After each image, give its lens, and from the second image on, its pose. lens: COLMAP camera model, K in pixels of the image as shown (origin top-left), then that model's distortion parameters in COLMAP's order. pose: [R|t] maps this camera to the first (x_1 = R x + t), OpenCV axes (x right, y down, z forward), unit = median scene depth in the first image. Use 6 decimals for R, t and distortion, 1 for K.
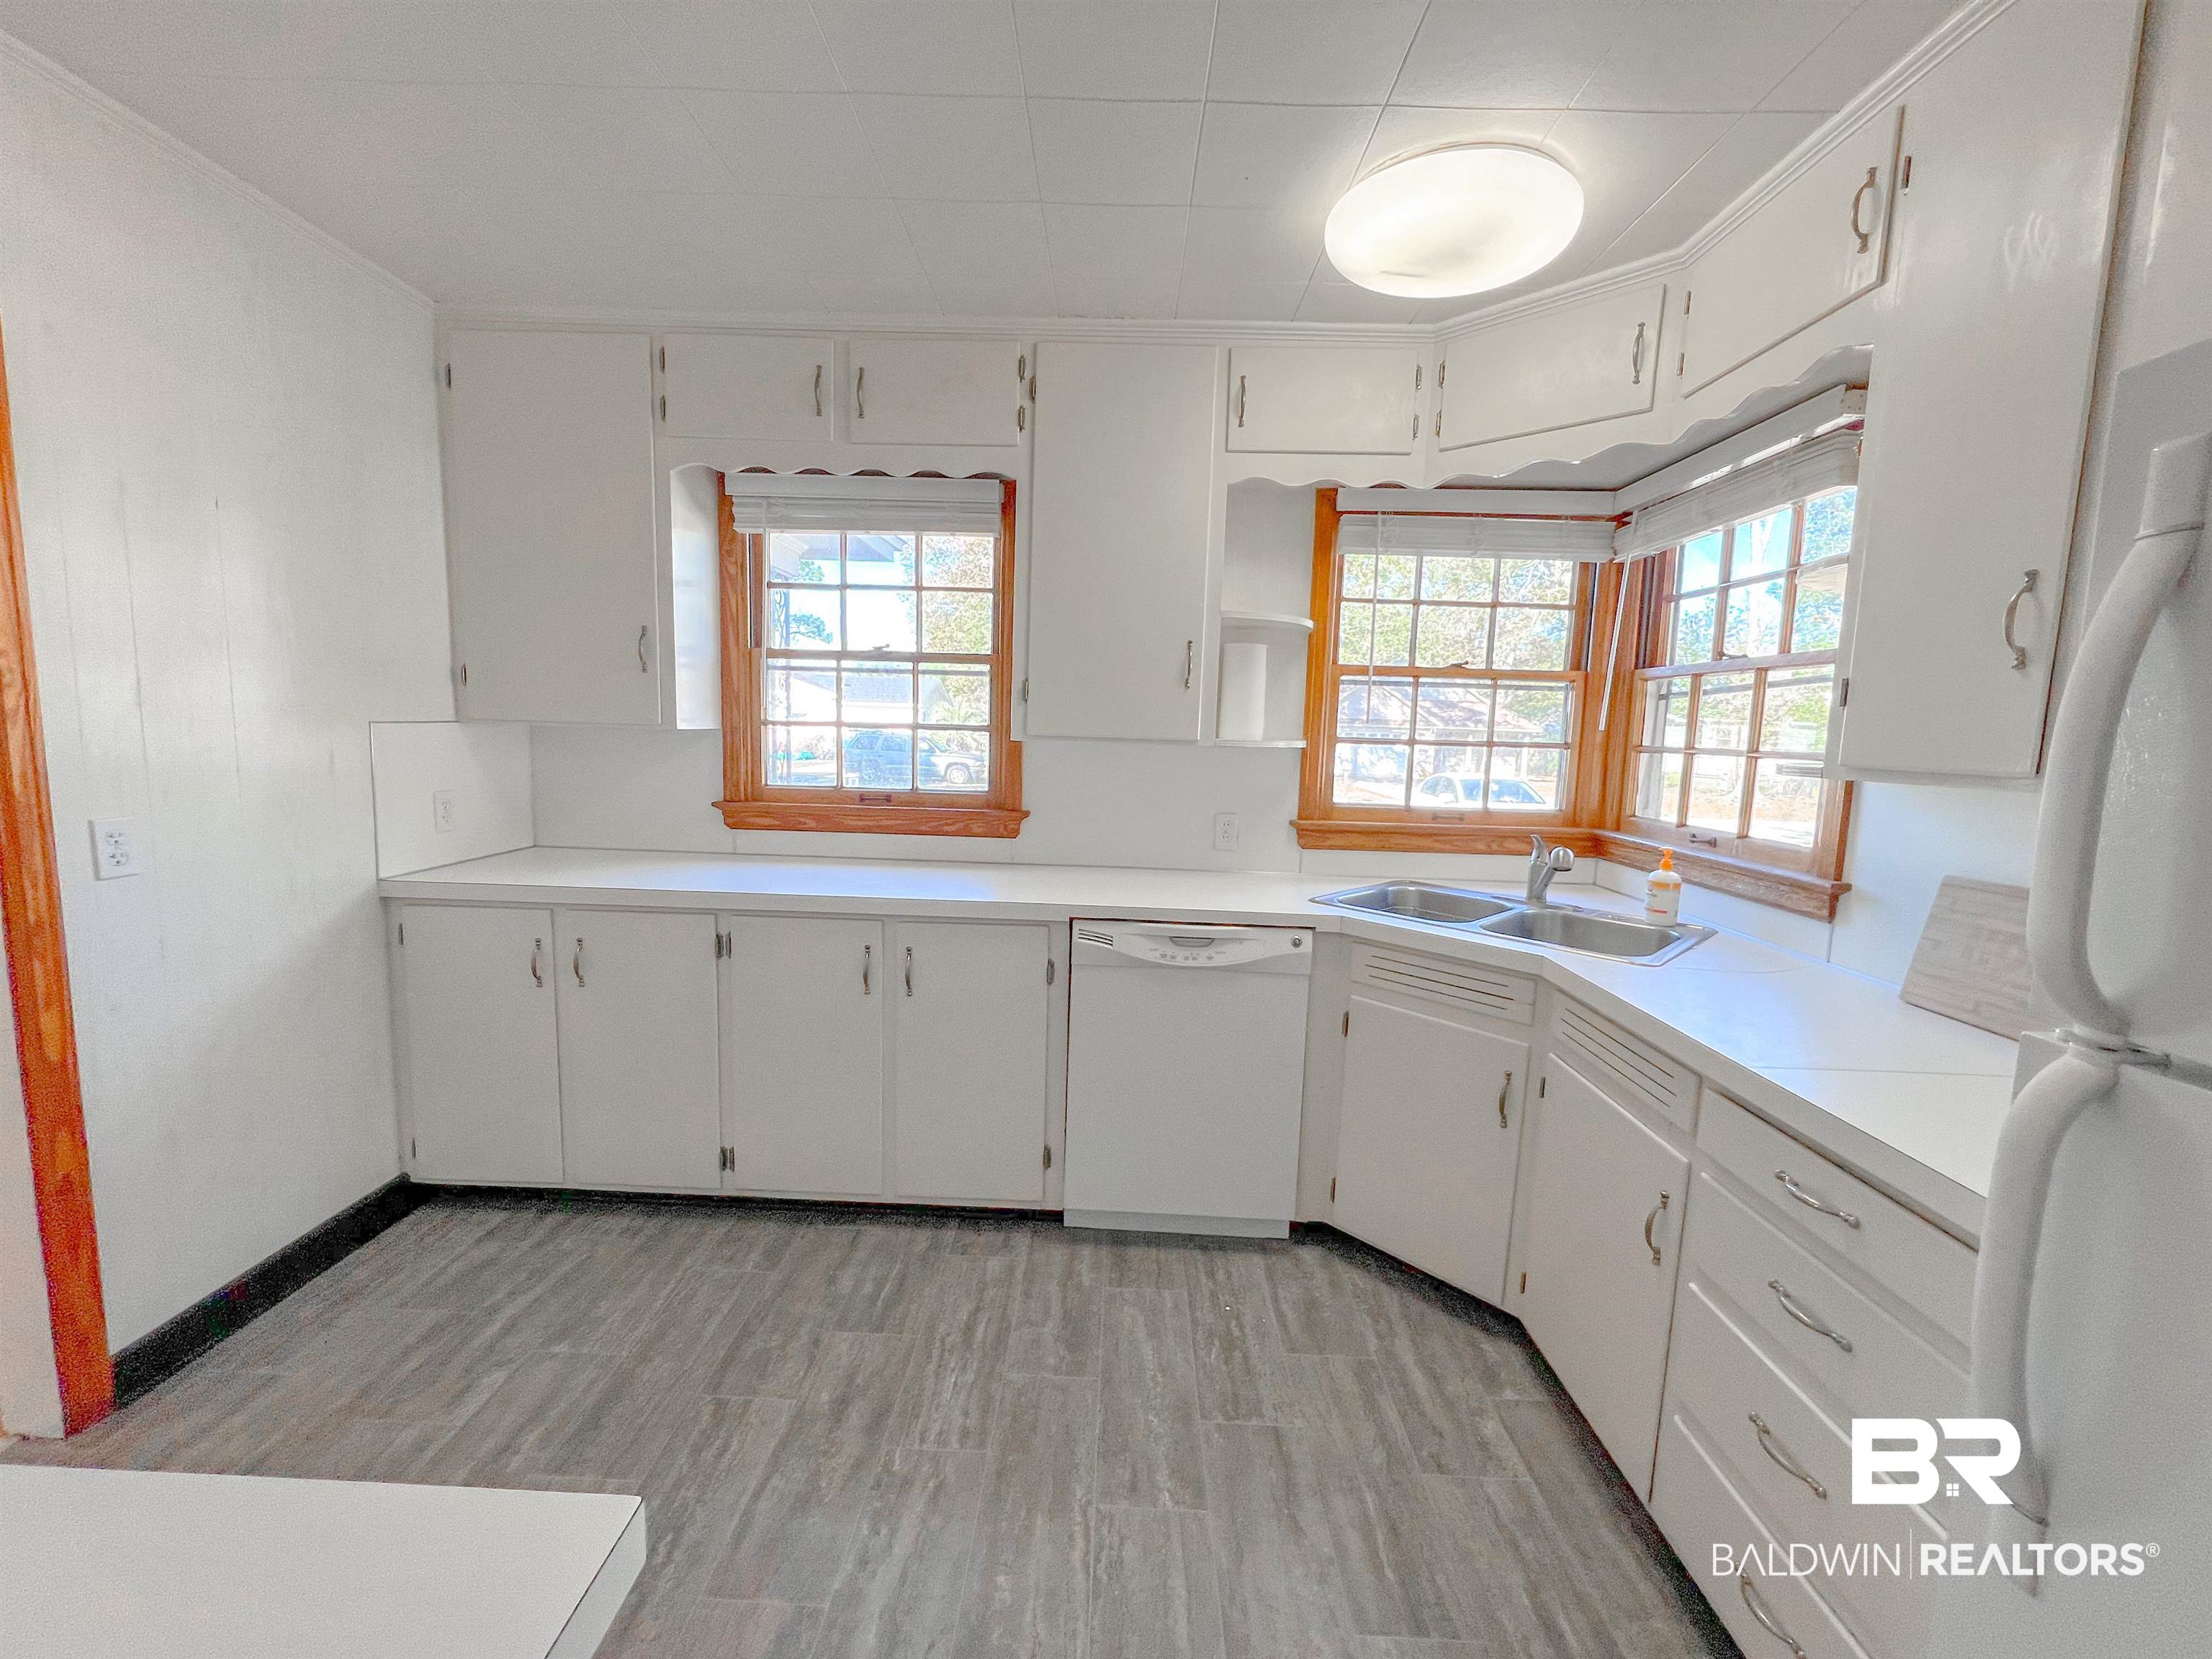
lens RADIAL K [[878.6, 0, 1100.1], [0, 878.6, 827.0], [0, 0, 1]] dist [-0.000724, -0.000138]
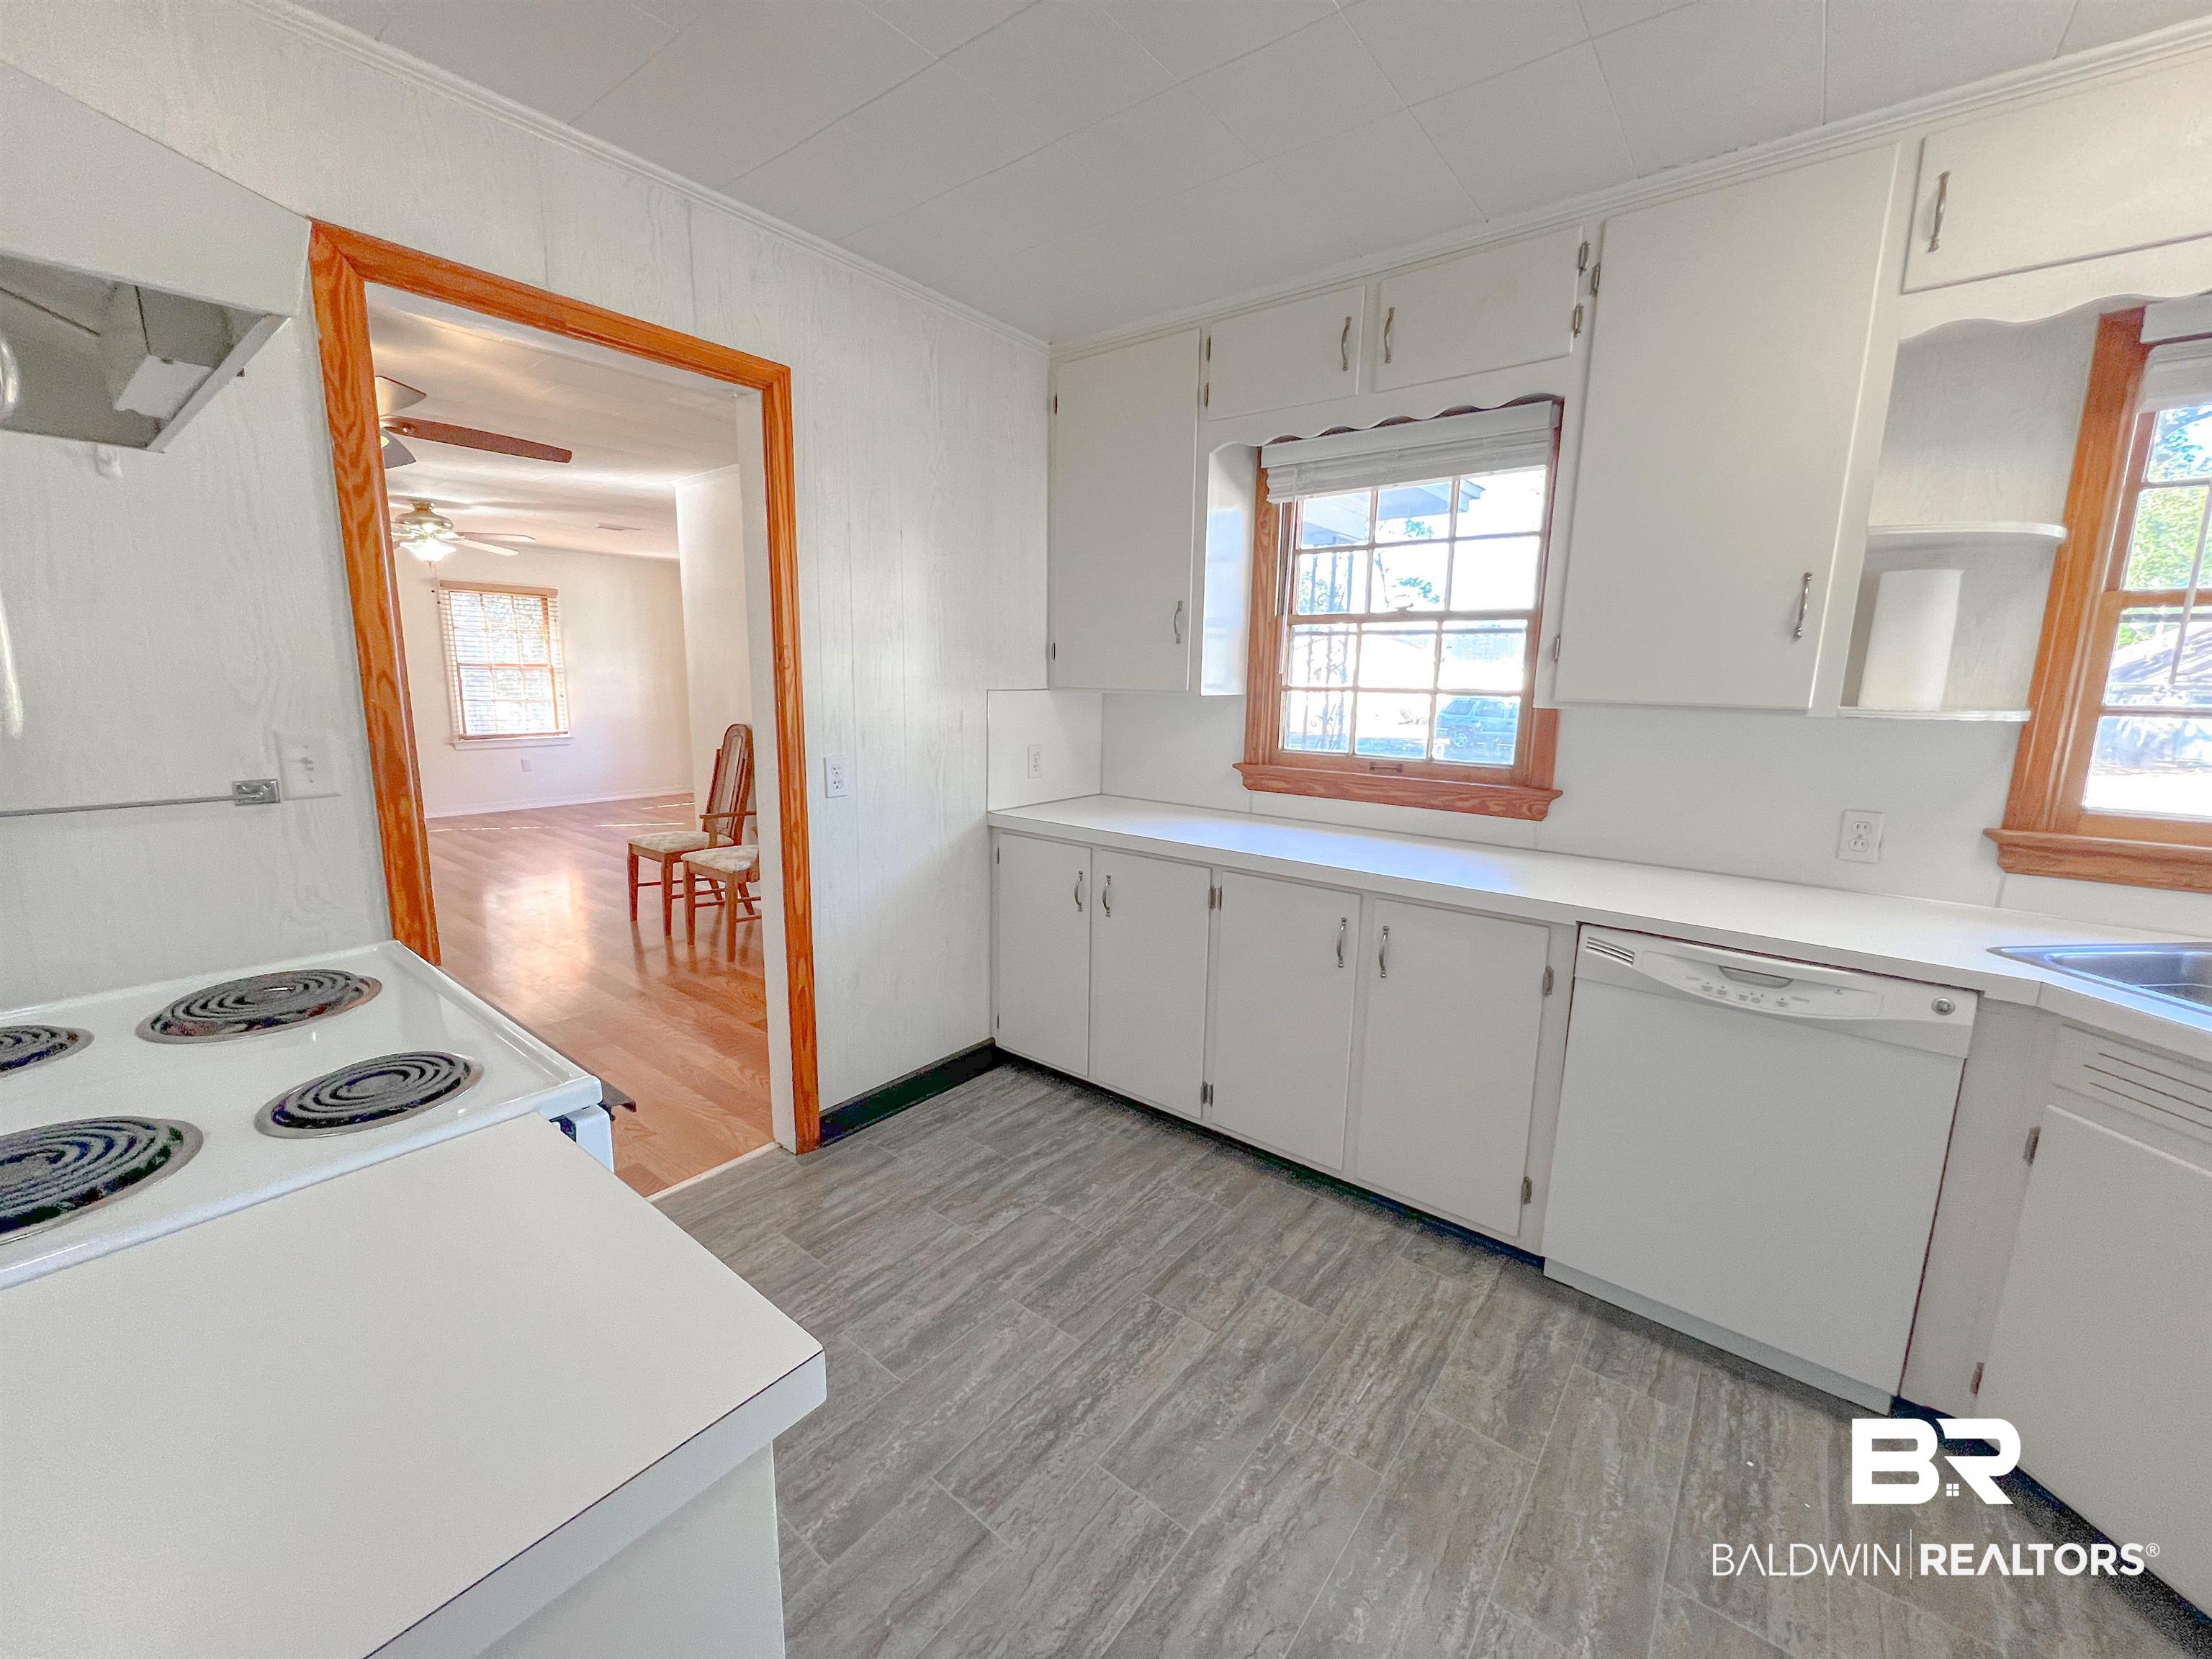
lens RADIAL K [[878.6, 0, 1107.3], [0, 878.6, 826.5], [0, 0, 1]] dist [-0.000724, -0.000138]
pose [[0.799007, 0.087389, -0.594937, 0.093424], [-0.063884, 0.996120, 0.060521, -0.008463], [0.597918, -0.010350, 0.801490, 0.061358]]
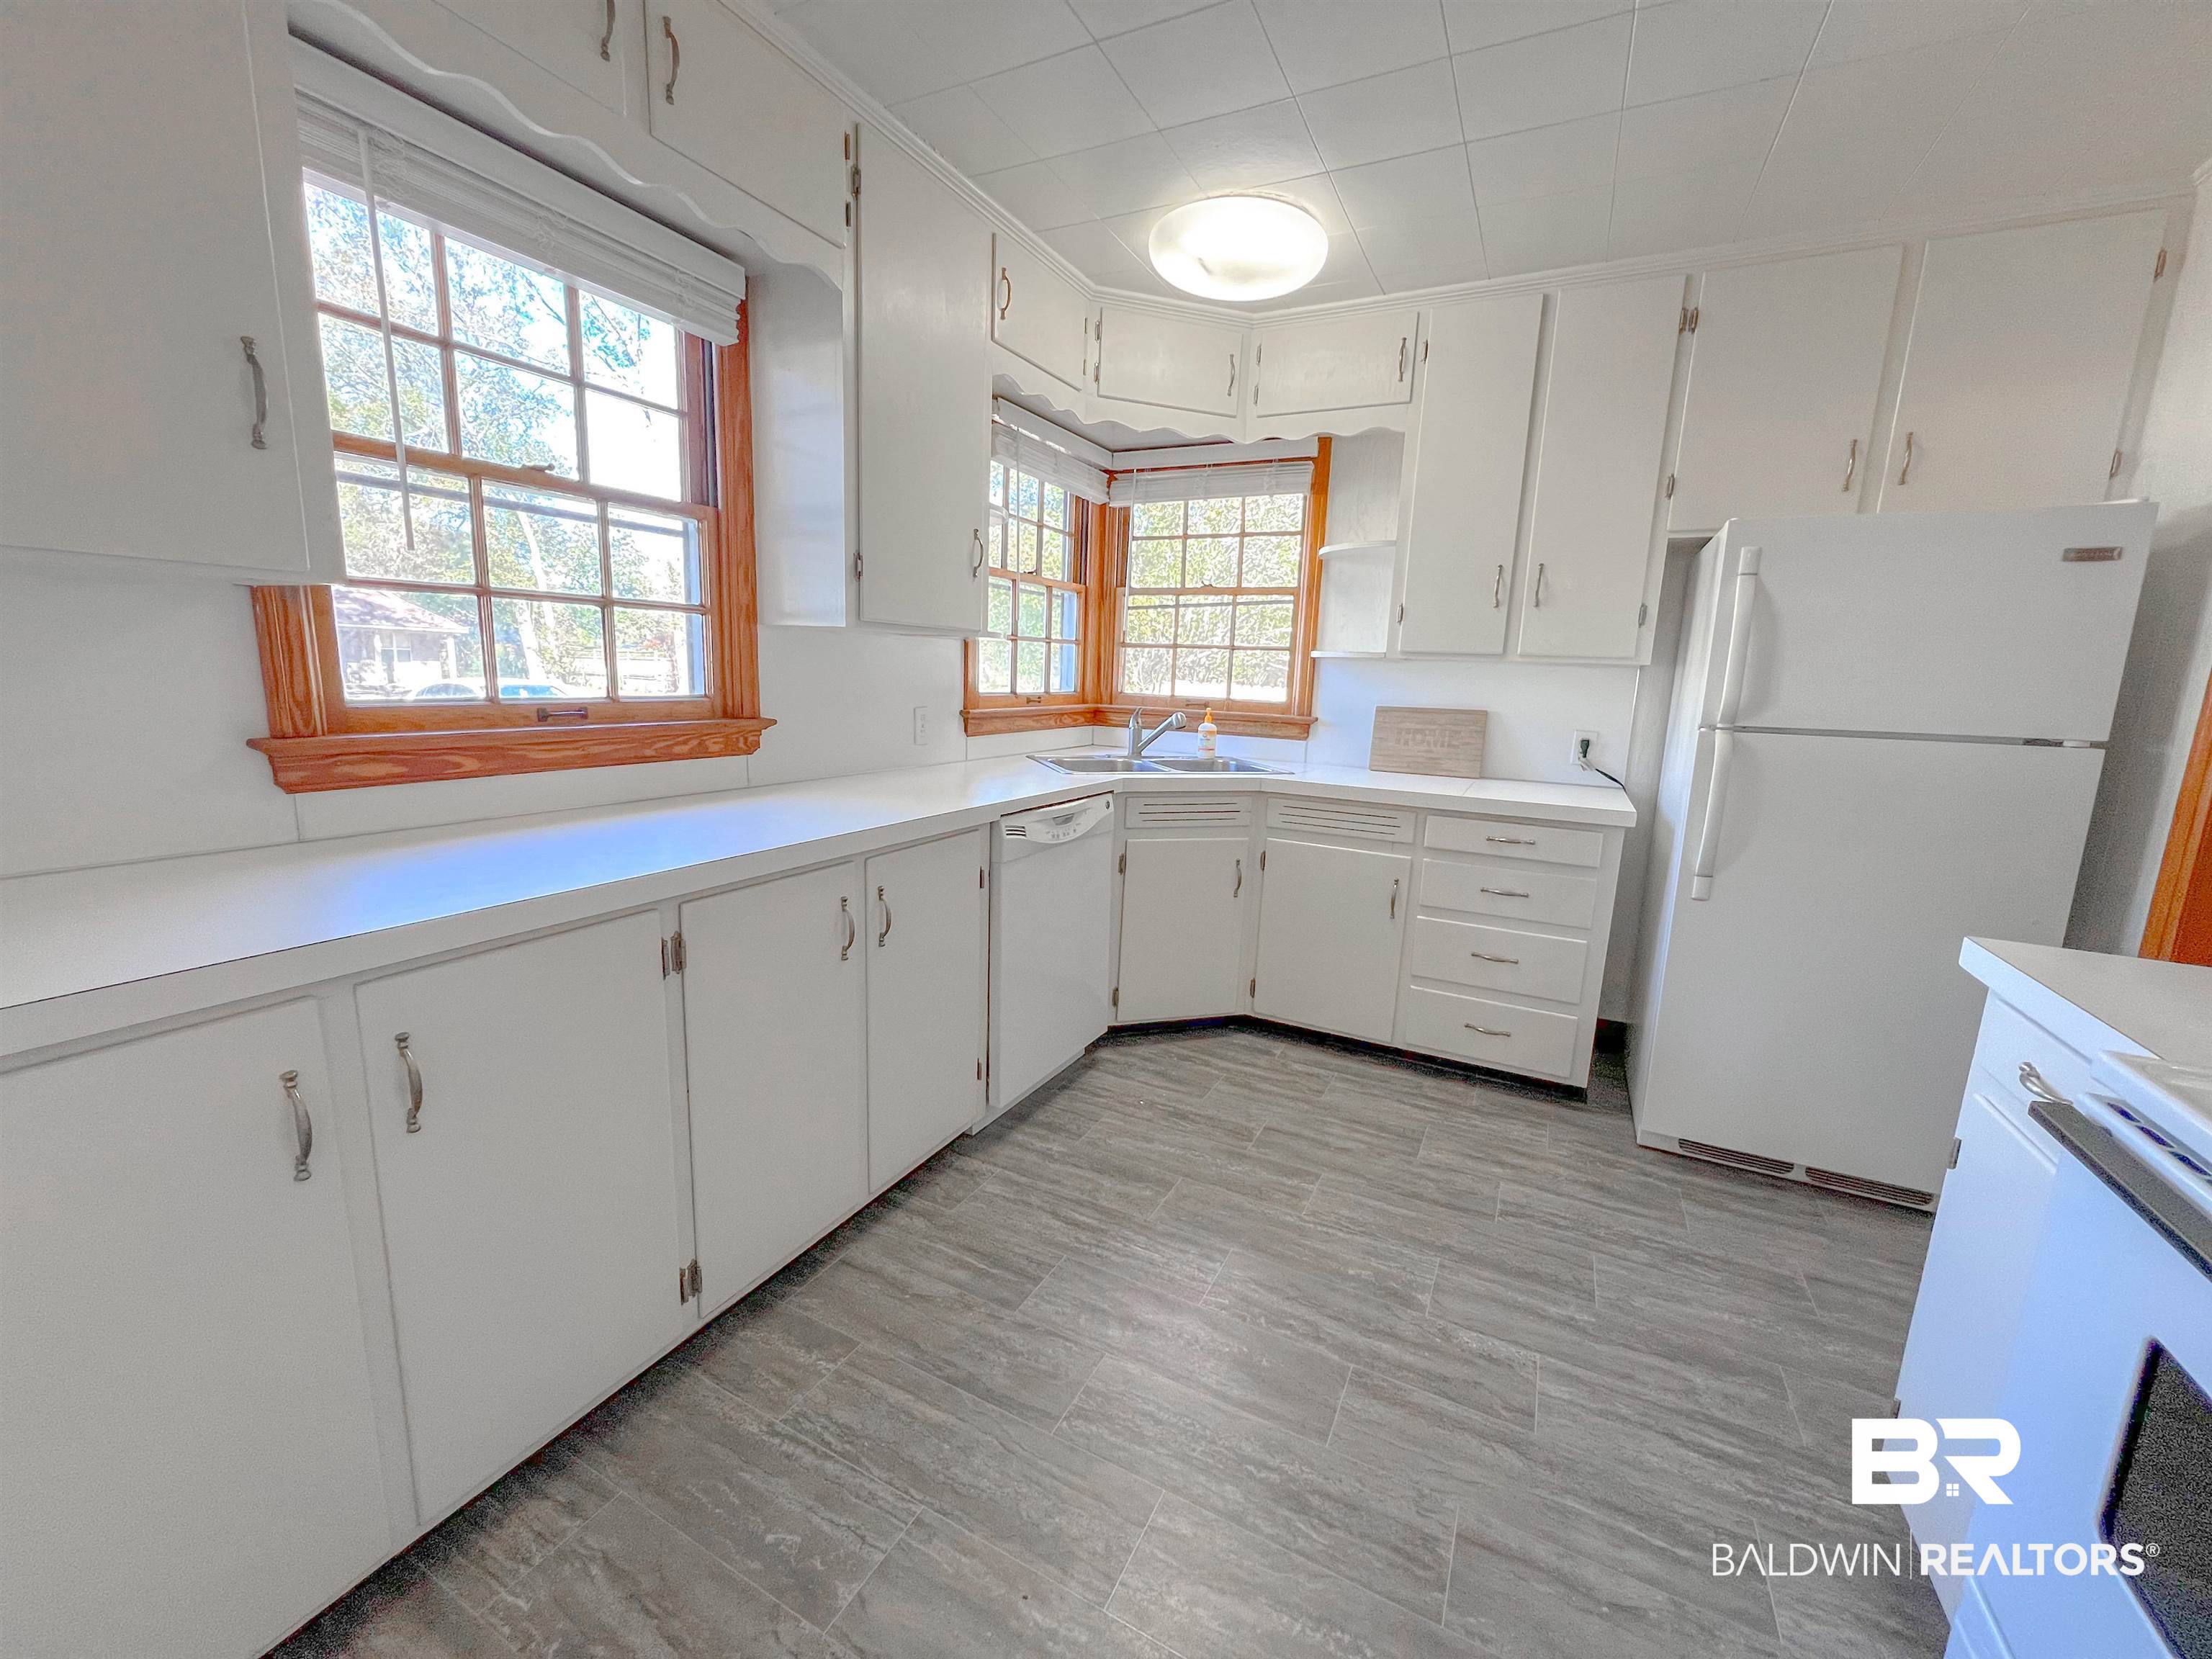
lens RADIAL K [[878.6, 0, 1105.4], [0, 878.6, 823.6], [0, 0, 1]] dist [-0.000724, -0.000138]
pose [[0.440208, -0.170867, 0.881488, -0.800237], [0.078459, 0.985291, 0.151807, -0.024600], [-0.894461, 0.002334, 0.447140, 0.444290]]
